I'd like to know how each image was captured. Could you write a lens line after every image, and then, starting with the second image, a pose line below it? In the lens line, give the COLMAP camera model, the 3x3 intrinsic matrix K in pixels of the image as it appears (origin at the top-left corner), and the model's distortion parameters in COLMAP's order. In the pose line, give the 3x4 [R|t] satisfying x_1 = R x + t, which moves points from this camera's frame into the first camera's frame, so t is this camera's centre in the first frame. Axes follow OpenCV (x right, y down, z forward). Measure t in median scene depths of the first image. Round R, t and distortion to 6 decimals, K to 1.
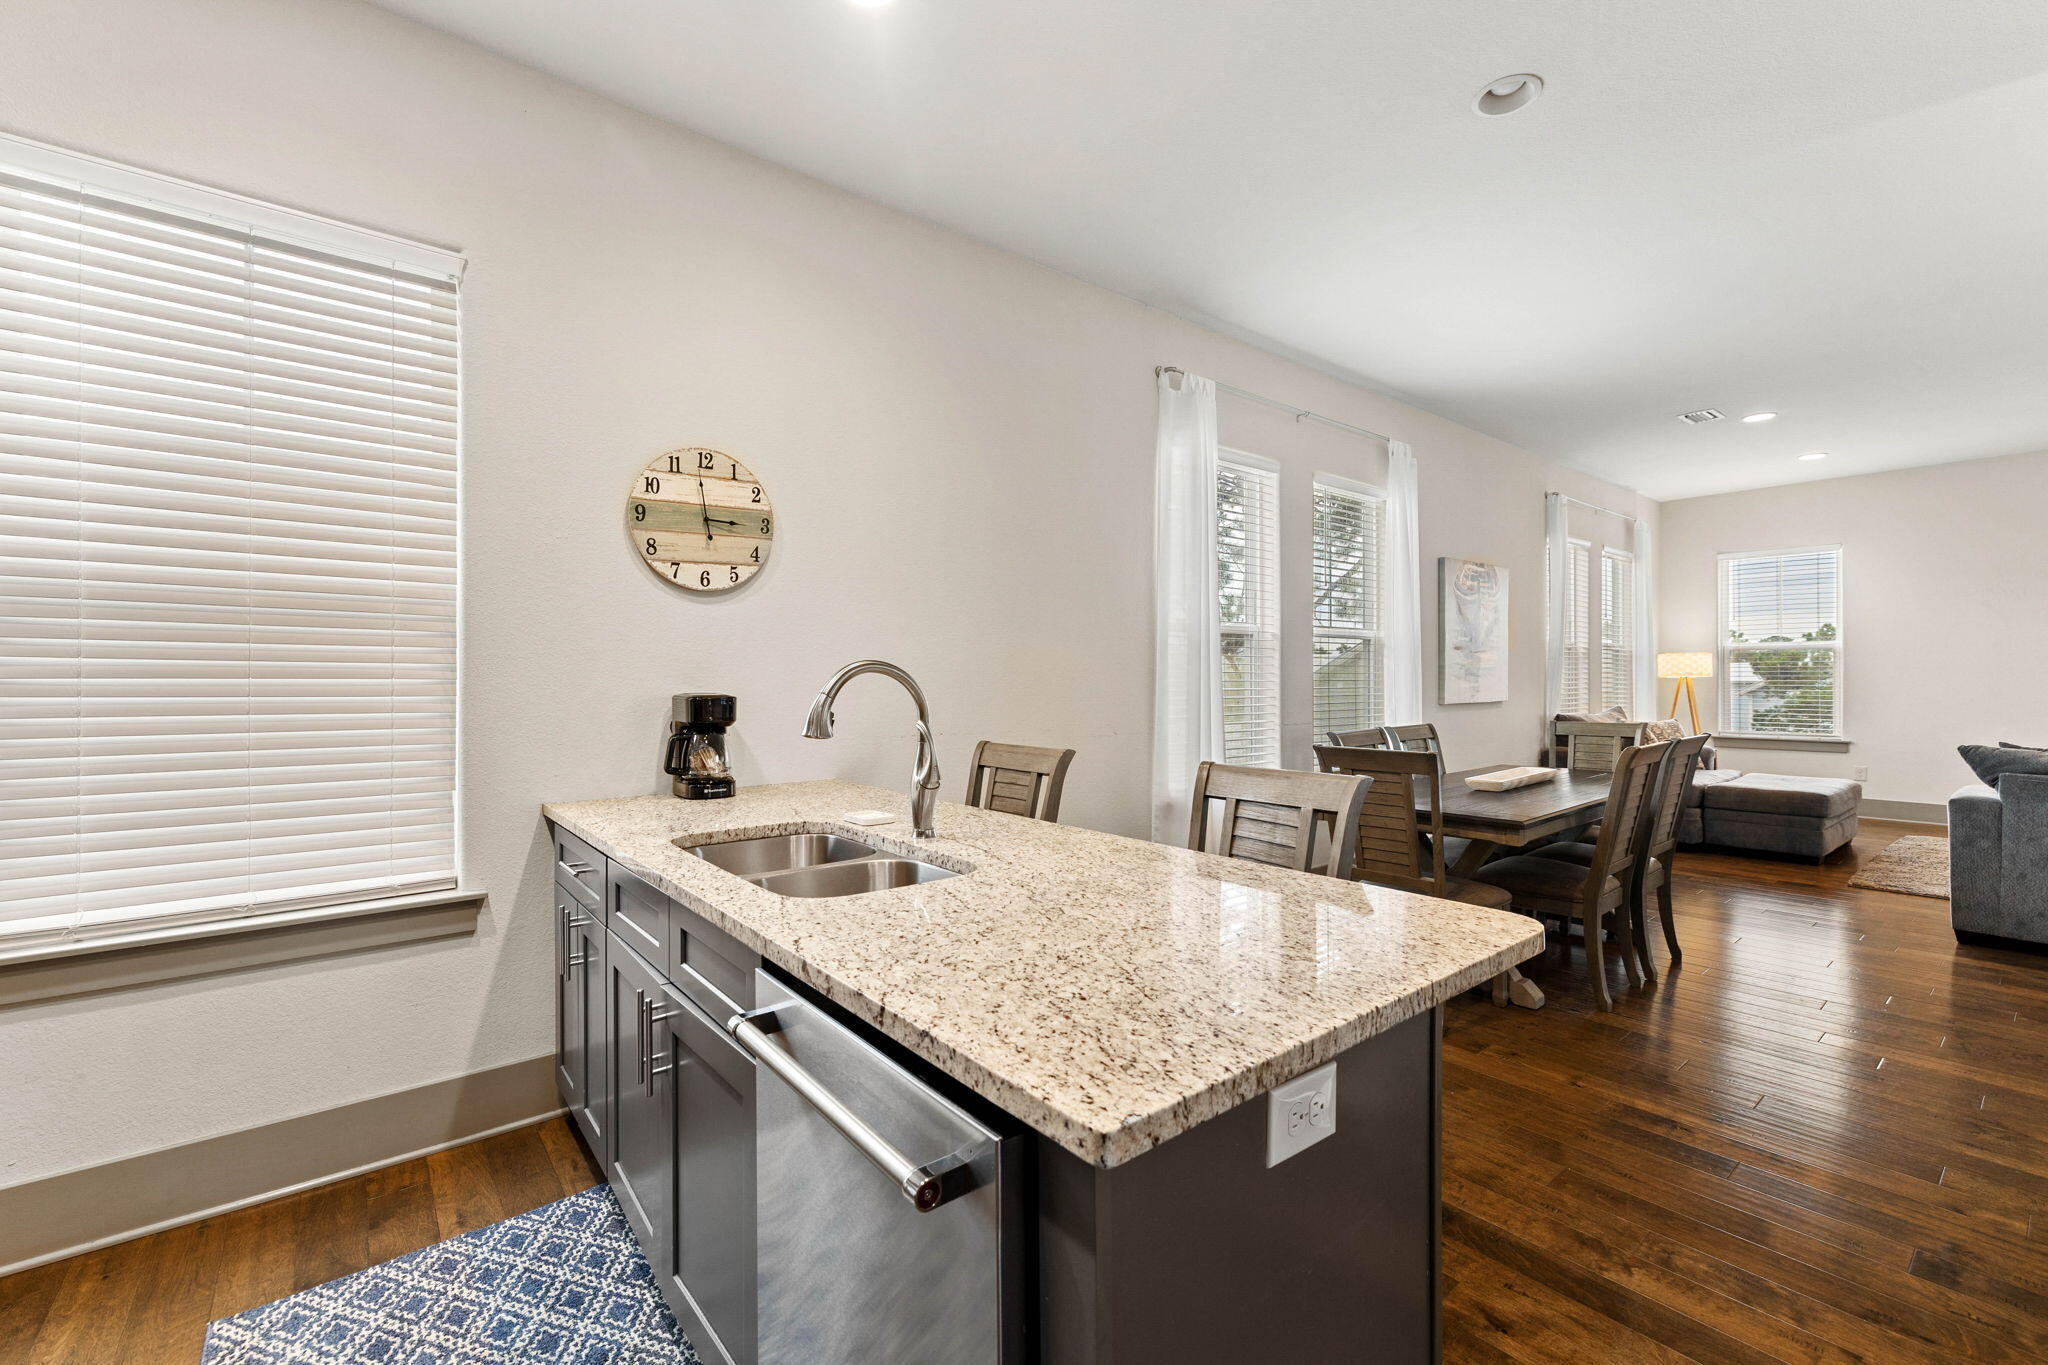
lens RADIAL K [[861.9, 0, 1037.3], [0, 861.9, 682.4], [0, 0, 1]] dist [-0.000600, -0.000641]
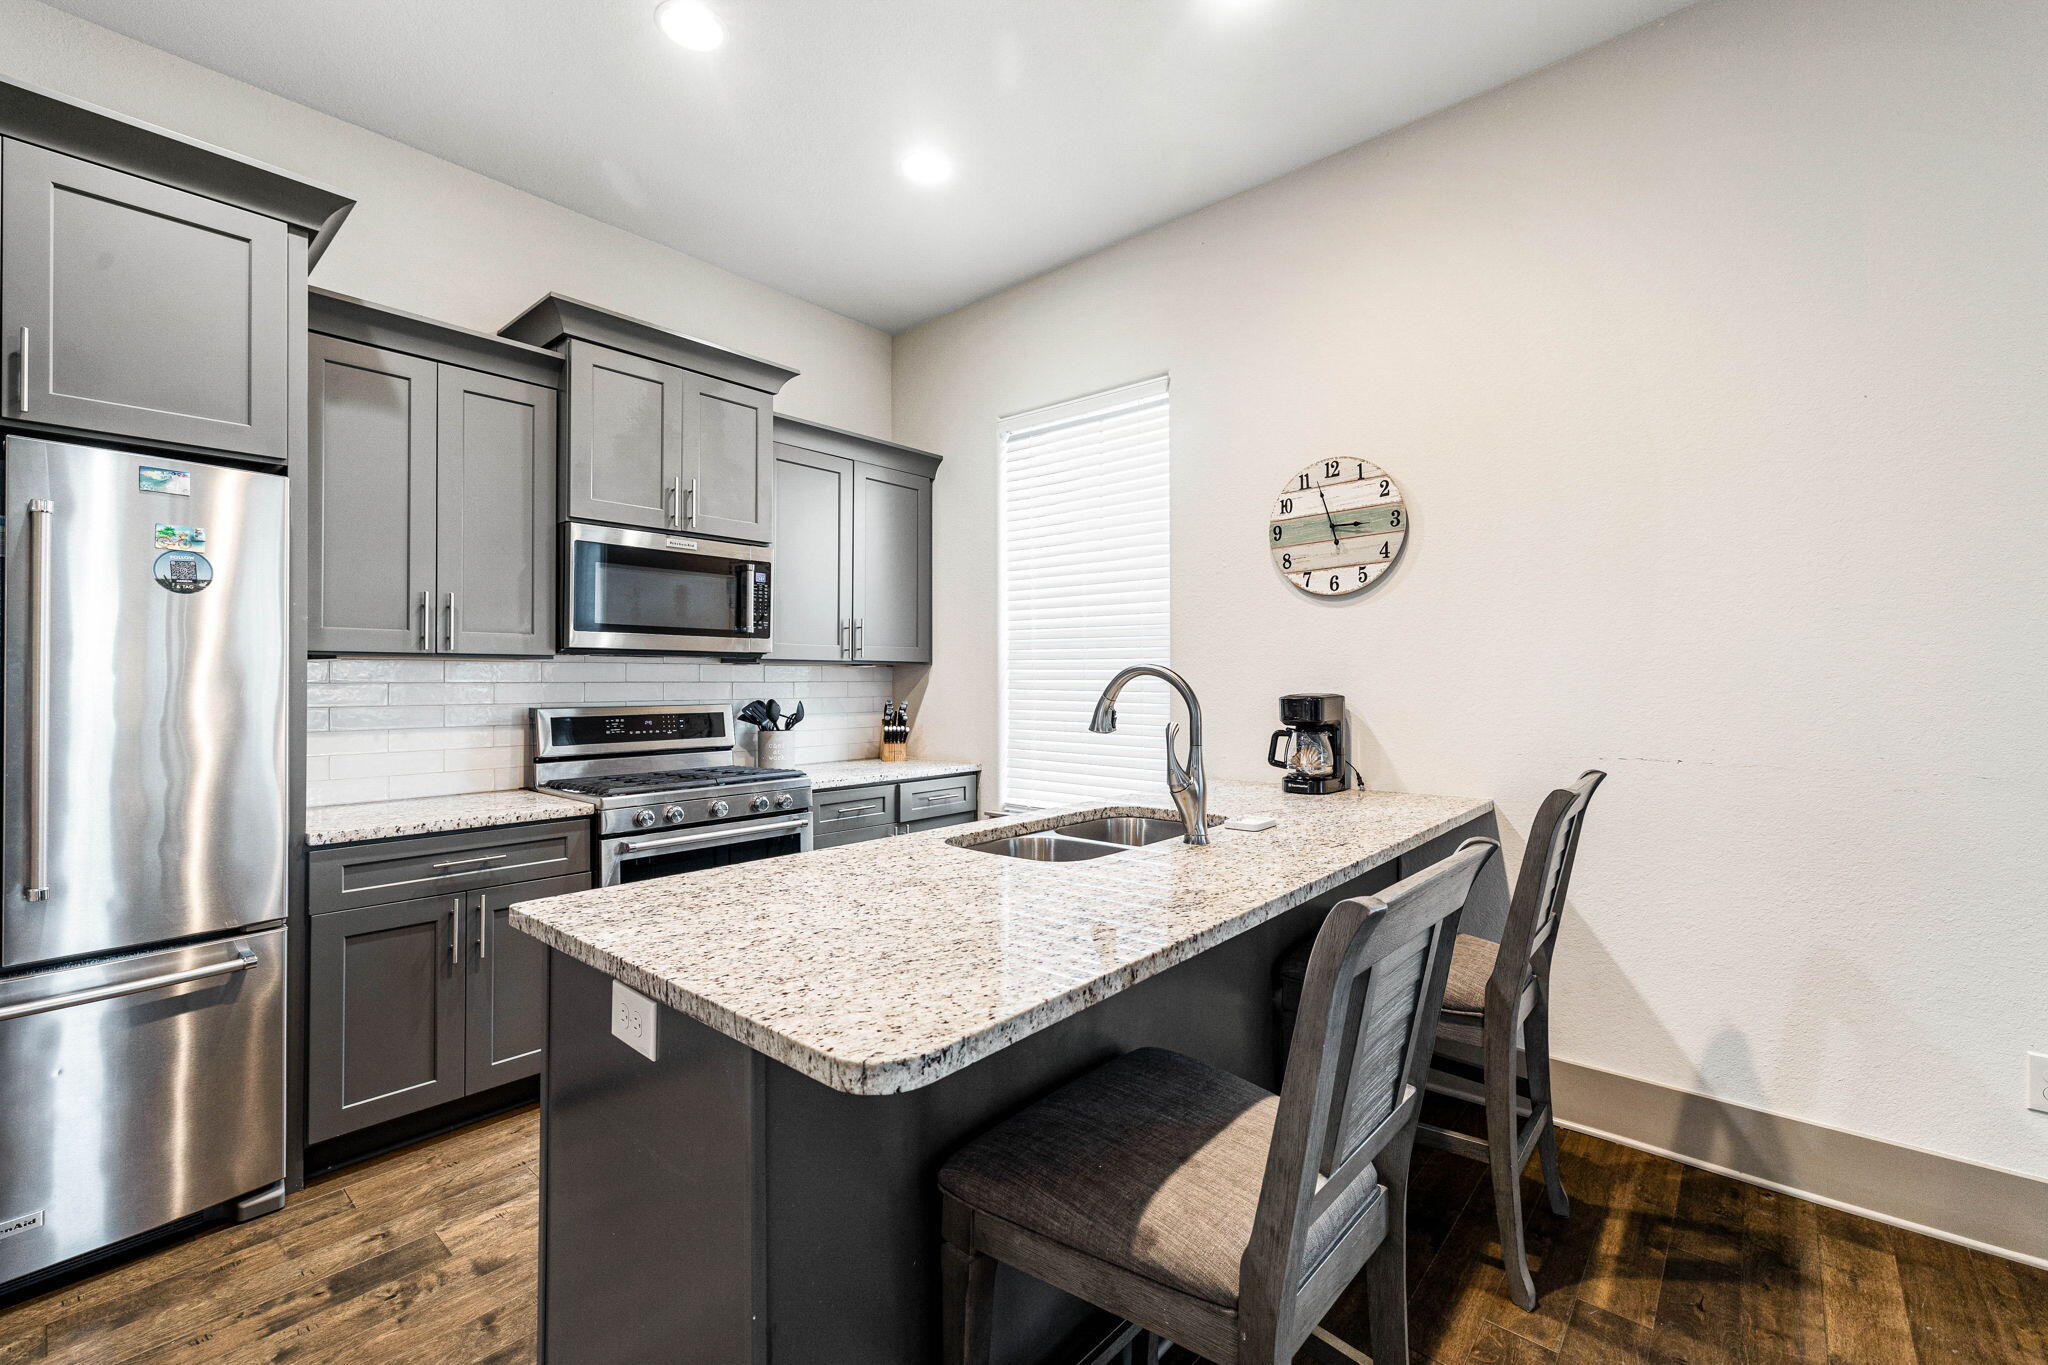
lens RADIAL K [[861.9, 0, 1034.2], [0, 861.9, 681.7], [0, 0, 1]] dist [-0.000600, -0.000641]
pose [[0.170872, 0.000478, -0.985293, 0.396821], [-0.003661, 0.999993, -0.000150, -0.000523], [0.985286, 0.003633, 0.170873, 0.325412]]
